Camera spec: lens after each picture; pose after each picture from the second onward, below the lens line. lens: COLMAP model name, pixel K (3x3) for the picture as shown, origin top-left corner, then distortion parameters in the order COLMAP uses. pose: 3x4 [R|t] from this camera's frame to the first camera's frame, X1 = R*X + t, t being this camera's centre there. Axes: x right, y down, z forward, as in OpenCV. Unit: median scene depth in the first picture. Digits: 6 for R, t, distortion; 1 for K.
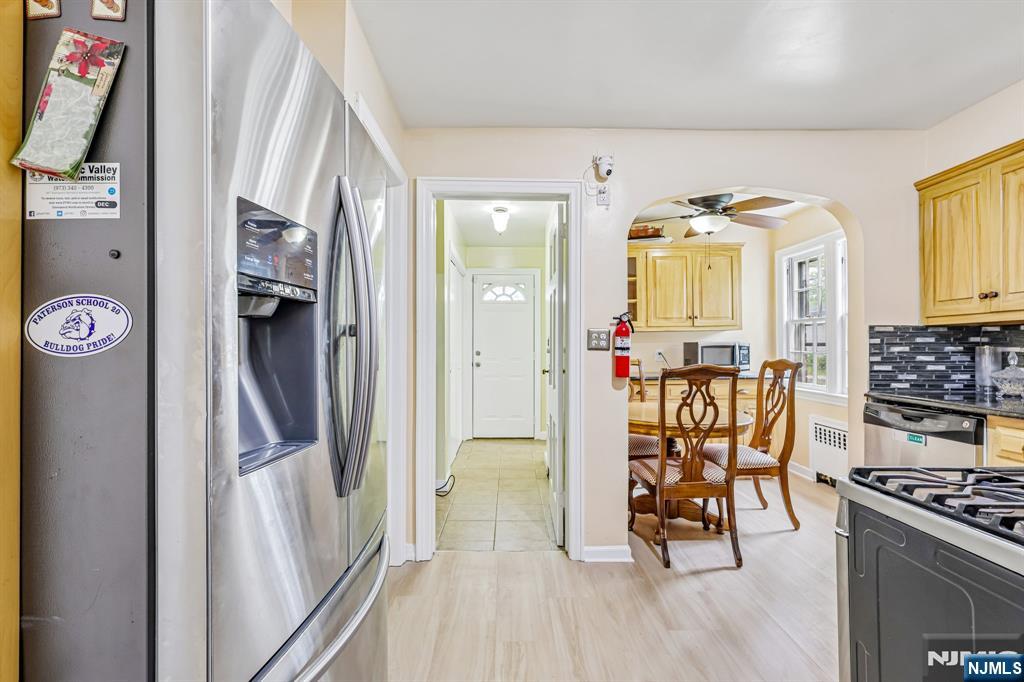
lens RADIAL K [[504.5, 0, 512.0], [0, 504.5, 341.0], [0, 0, 1]] dist [-0.001506, -0.000382]
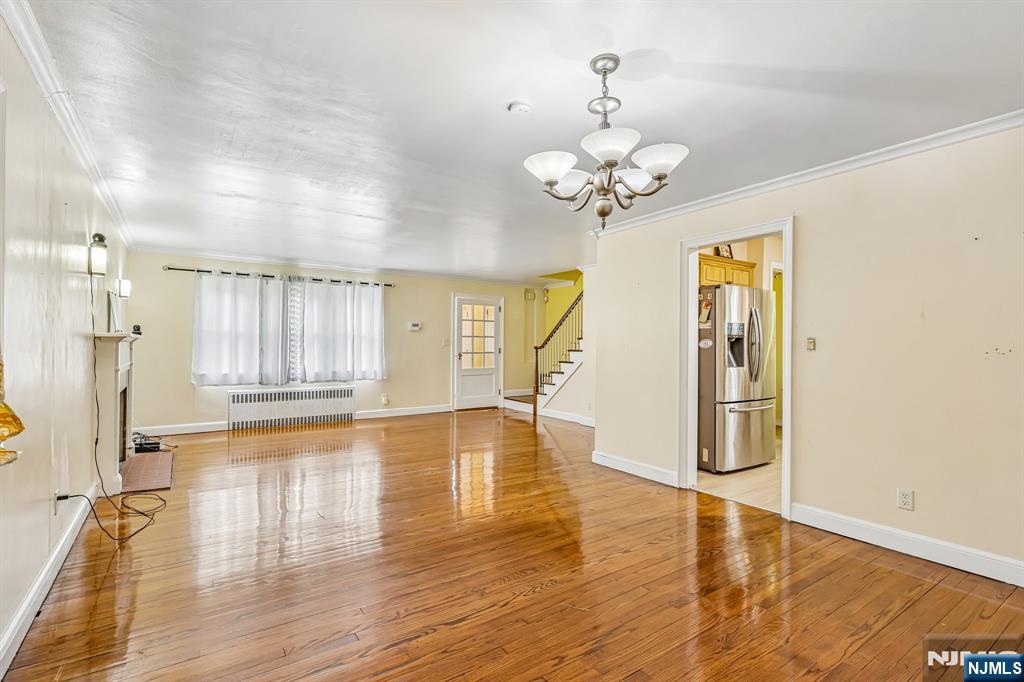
lens RADIAL K [[480.7, 0, 512.0], [0, 480.7, 341.0], [0, 0, 1]] dist [0.000153, 0.000008]
pose [[0.553739, -0.005828, -0.832670, 3.120646], [0.003627, 0.999983, -0.004587, -0.045545], [0.832682, -0.000480, 0.553751, -4.807853]]
